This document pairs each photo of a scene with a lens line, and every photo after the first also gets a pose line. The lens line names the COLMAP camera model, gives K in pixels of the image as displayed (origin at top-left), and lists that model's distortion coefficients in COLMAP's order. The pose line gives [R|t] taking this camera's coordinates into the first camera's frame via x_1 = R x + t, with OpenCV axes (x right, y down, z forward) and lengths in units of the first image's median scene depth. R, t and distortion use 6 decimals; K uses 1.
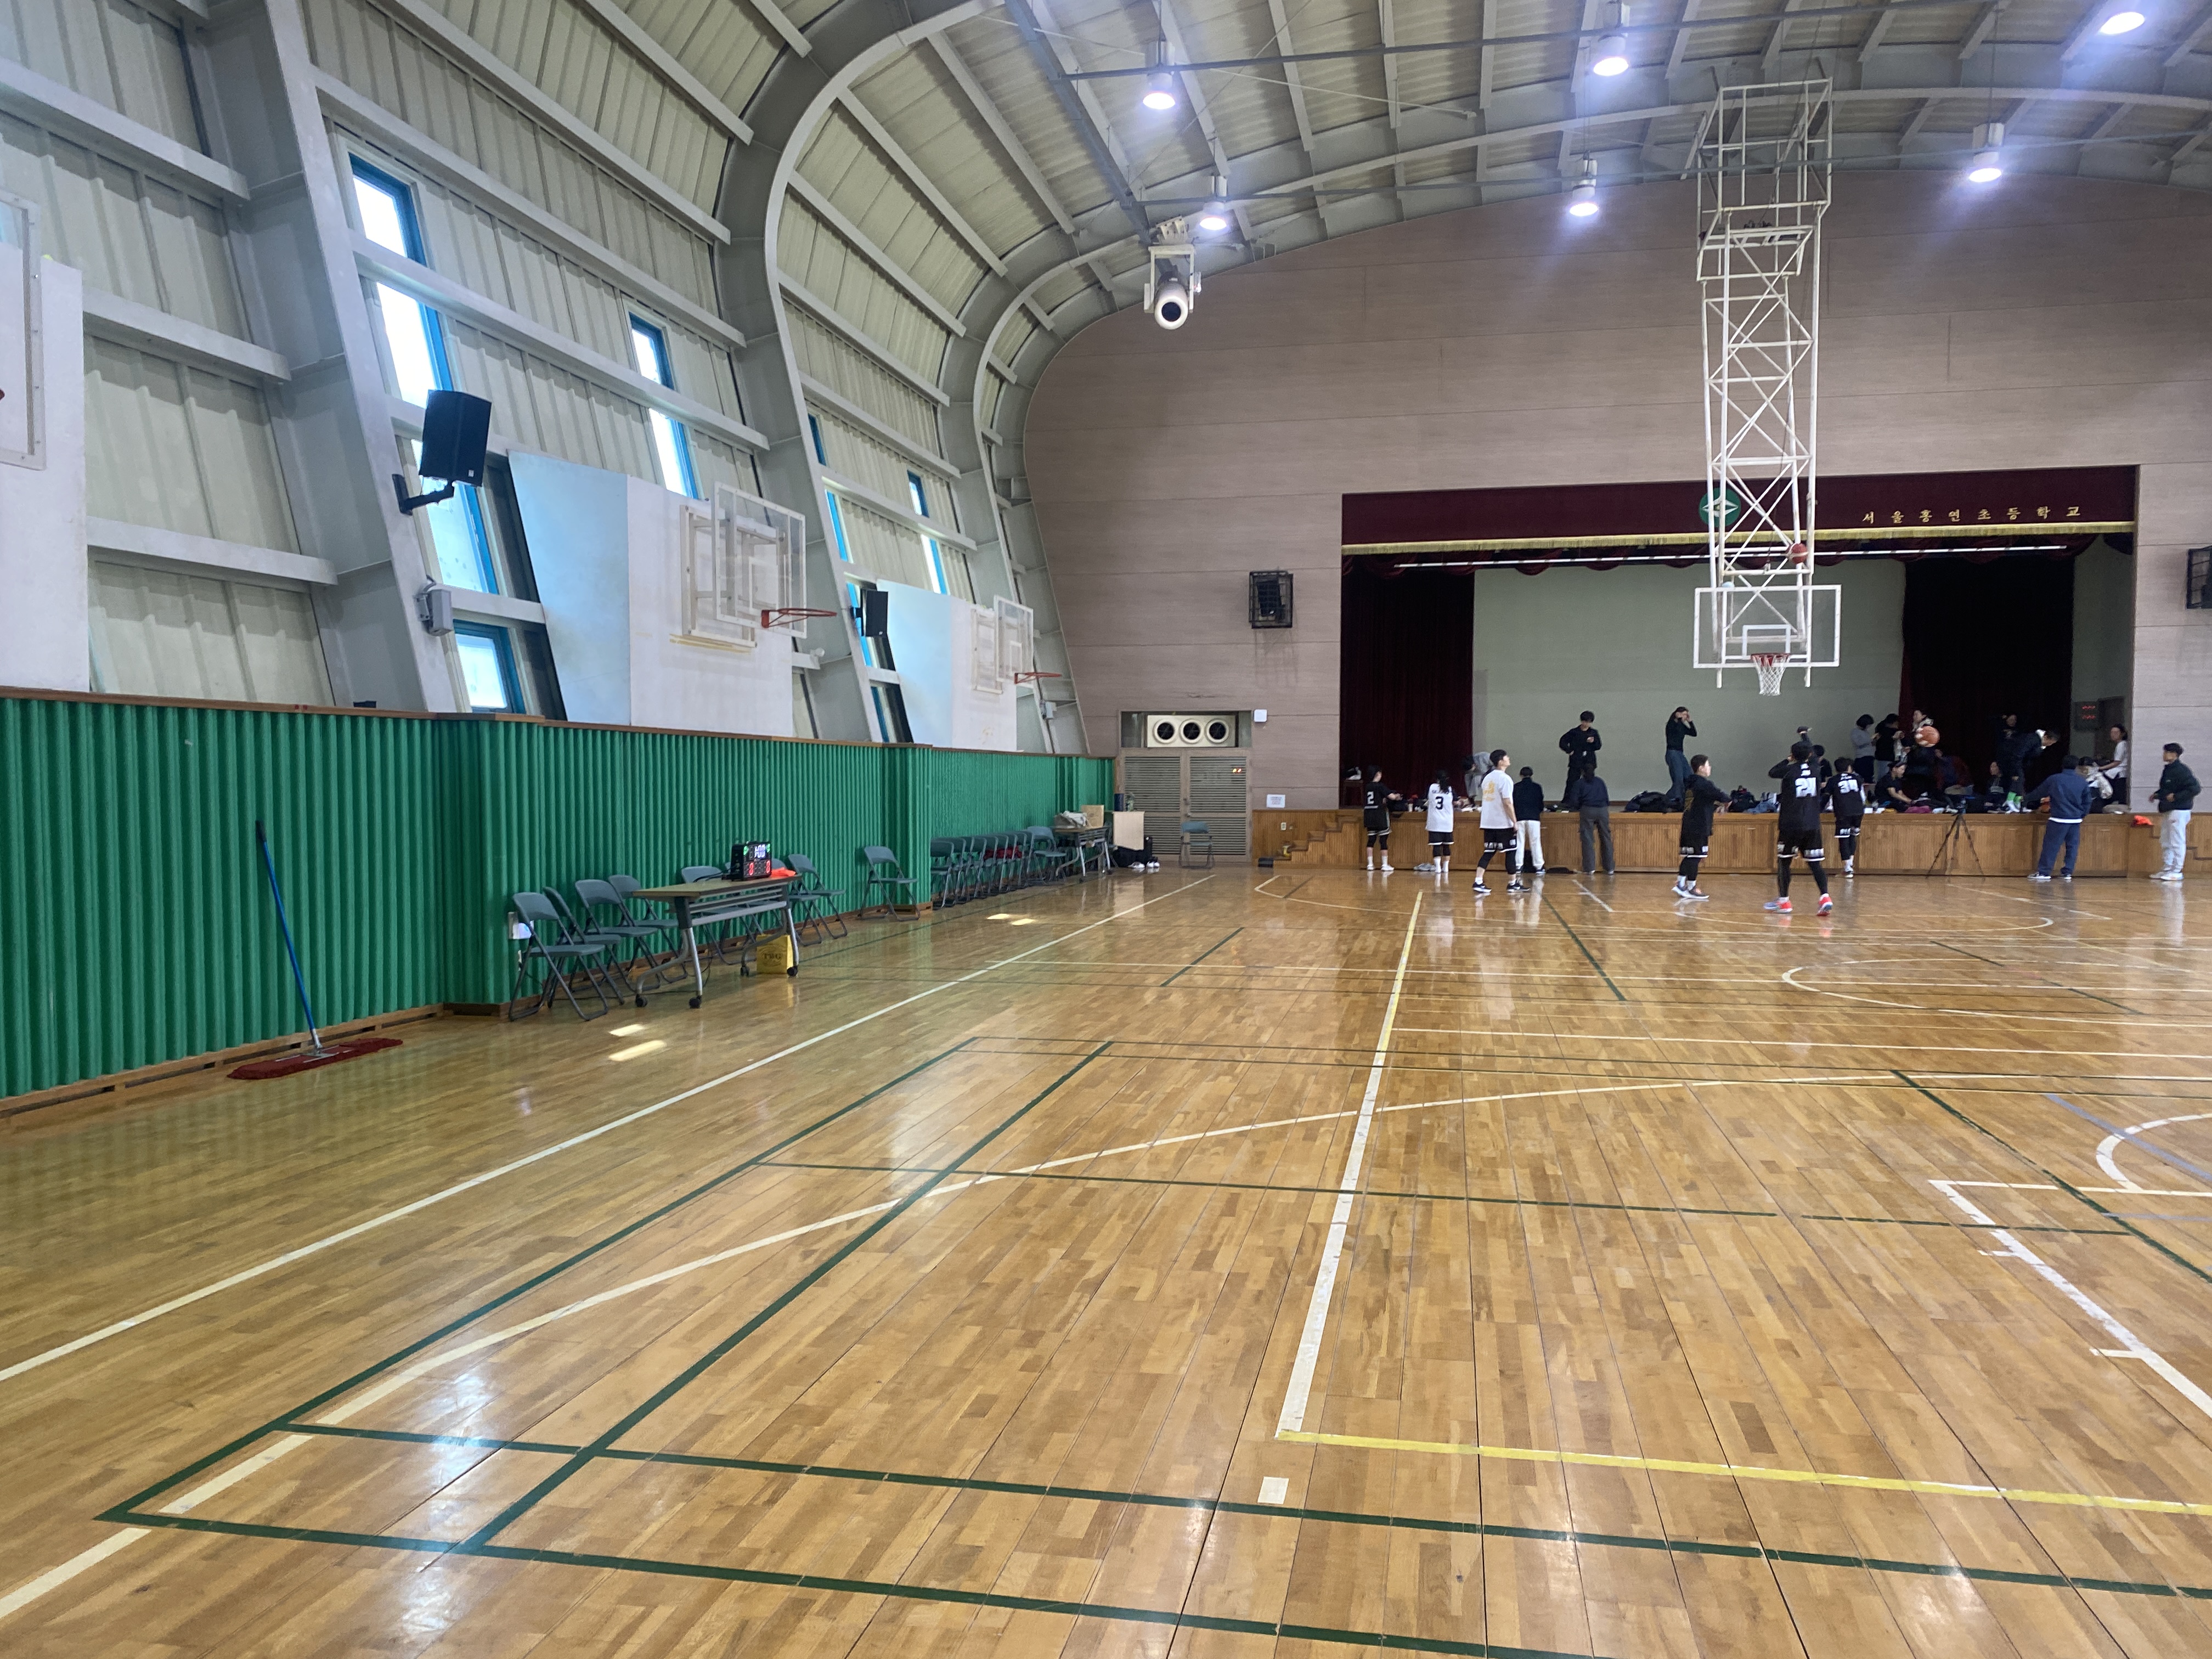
lens RADIAL K [[1685.0, 0, 1113.8], [0, 1685.0, 850.2], [0, 0, 1]] dist [0.066149, -0.052726]
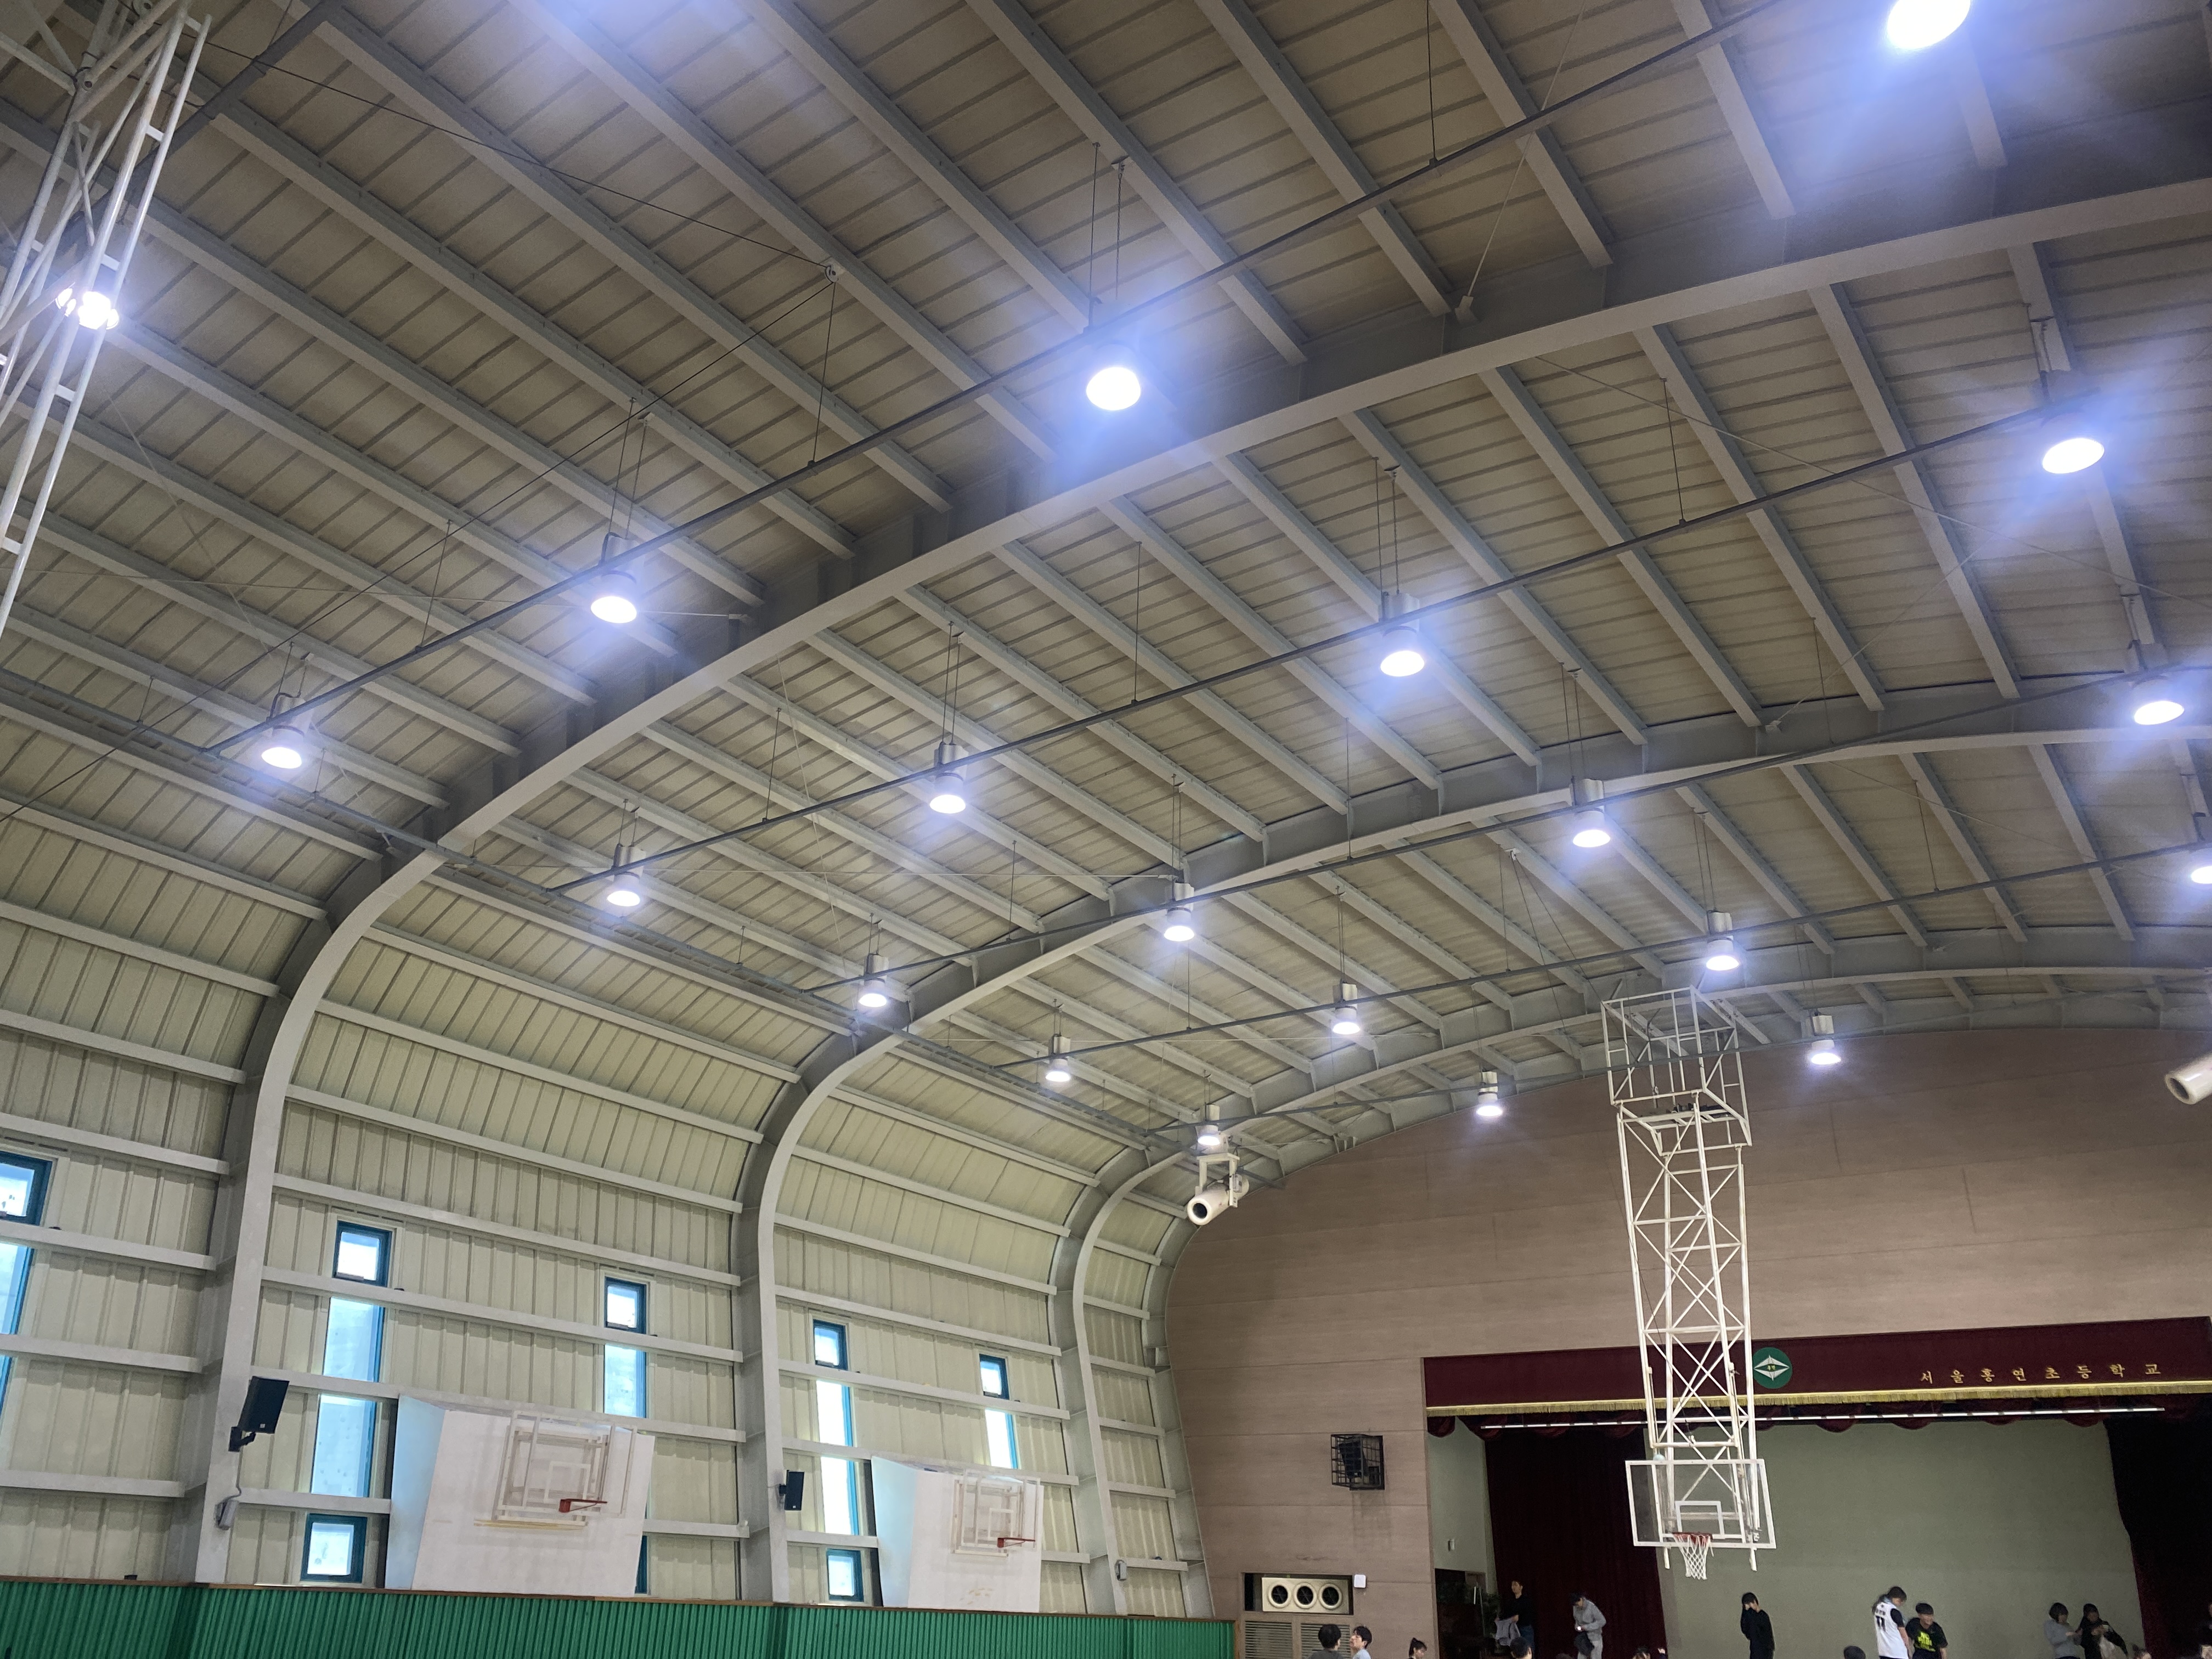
lens RADIAL K [[1685.0, 0, 1085.2], [0, 1685.0, 831.3], [0, 0, 1]] dist [0.066149, -0.052726]
pose [[0.903416, -0.153681, -0.400277, 0.456502], [-0.049954, 0.889474, -0.454247, -0.006120], [0.425845, 0.430369, 0.795889, -0.103931]]
